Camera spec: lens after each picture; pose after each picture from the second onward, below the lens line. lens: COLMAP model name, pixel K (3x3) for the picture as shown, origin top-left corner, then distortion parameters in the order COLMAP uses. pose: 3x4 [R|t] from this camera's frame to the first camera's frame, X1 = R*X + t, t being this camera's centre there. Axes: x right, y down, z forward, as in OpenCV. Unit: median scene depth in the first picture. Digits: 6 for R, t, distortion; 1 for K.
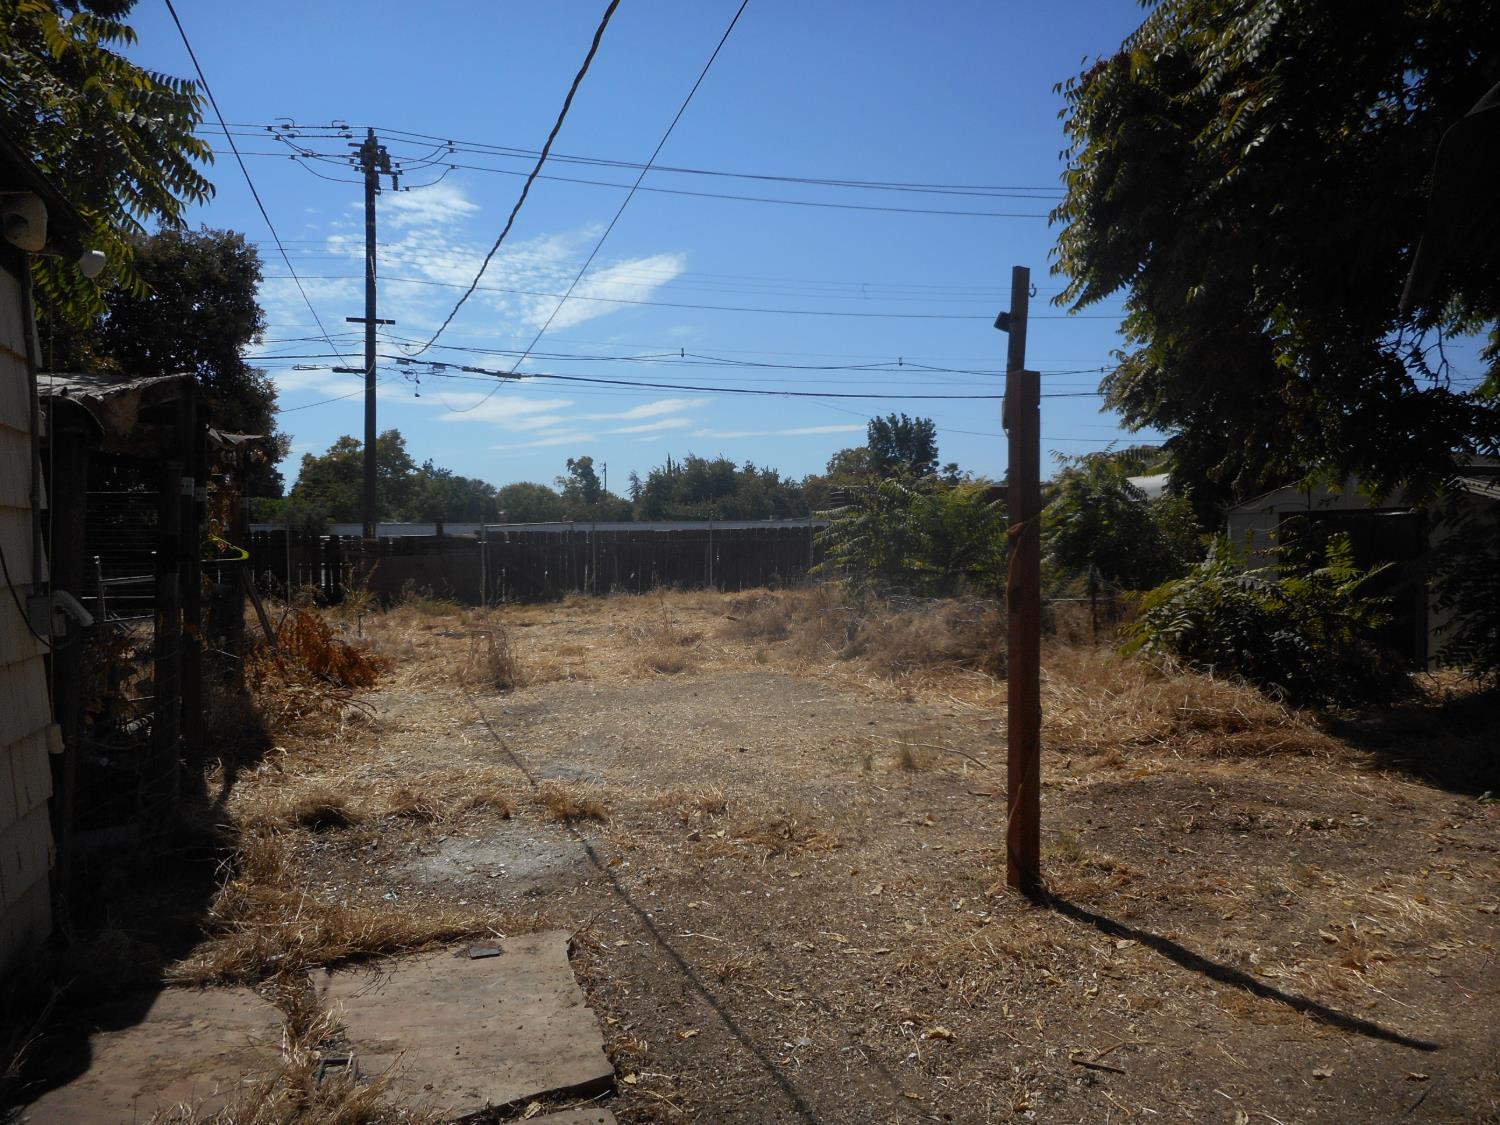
lens RADIAL K [[1192.5, 0, 750.0], [0, 1192.5, 562.5], [0, 0, 1]] dist [0.123149, 0.000567]
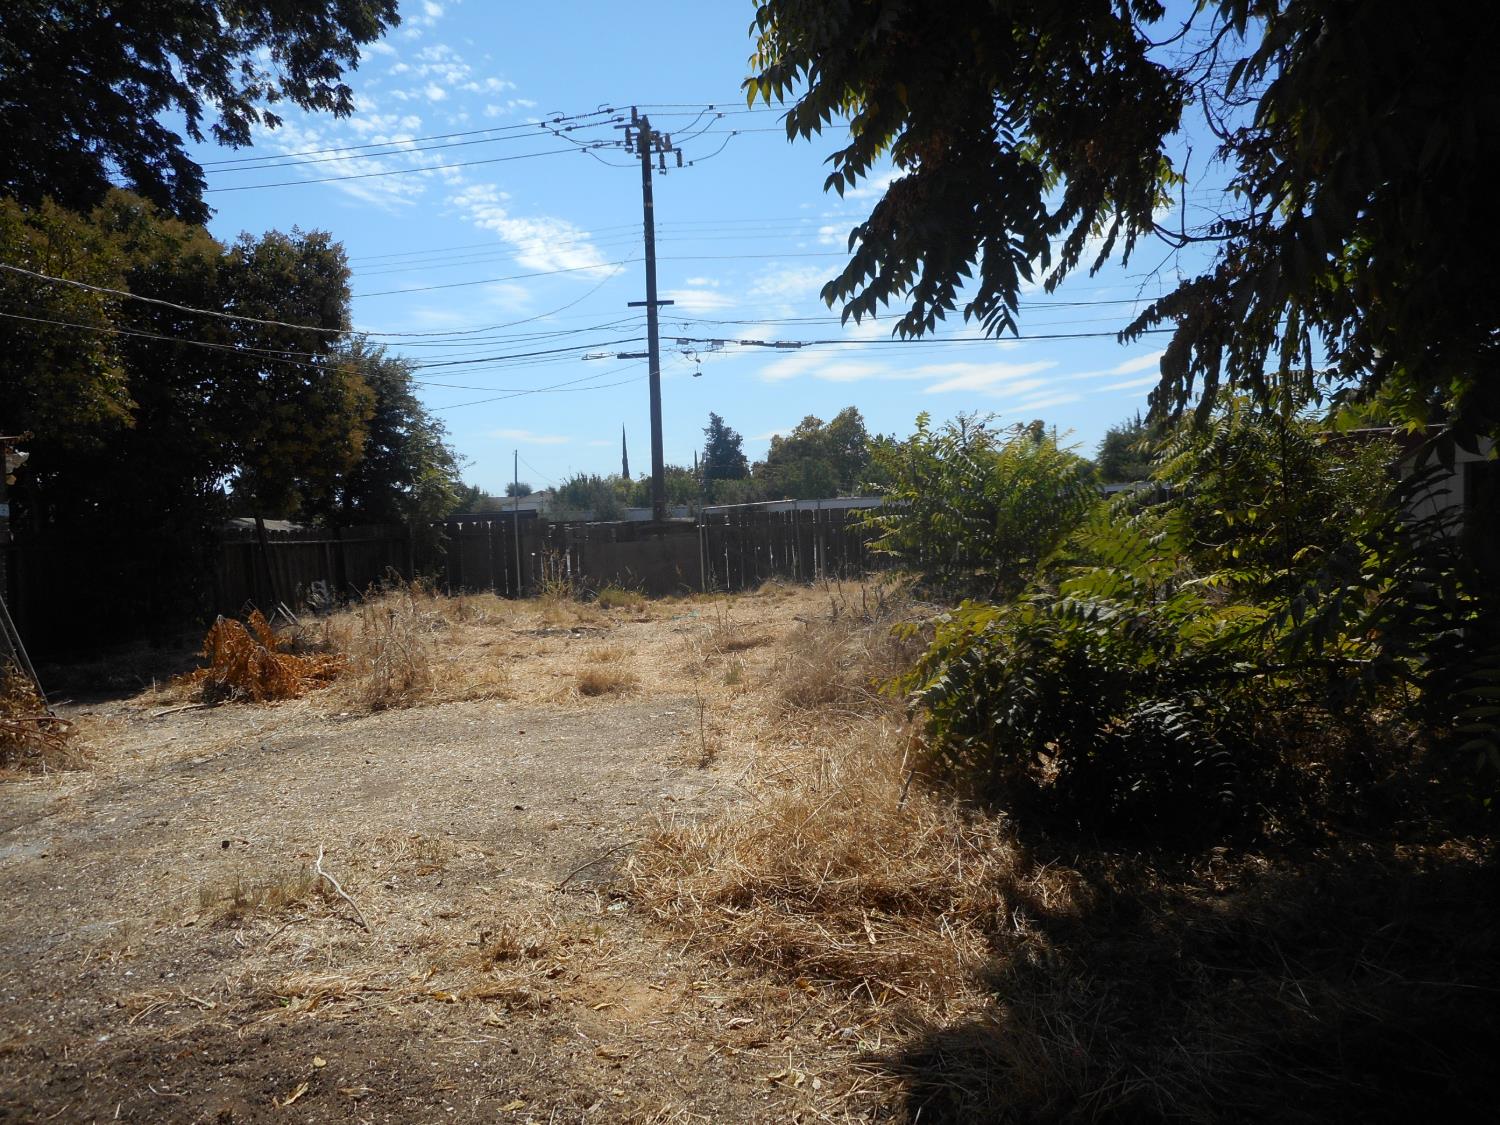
lens RADIAL K [[1192.5, 0, 750.0], [0, 1192.5, 562.5], [0, 0, 1]] dist [0.123149, 0.000567]
pose [[0.920349, -0.016879, -0.390734, 0.142427], [0.027434, 0.999393, 0.021449, -0.005333], [0.390135, -0.030460, 0.920254, 0.115683]]
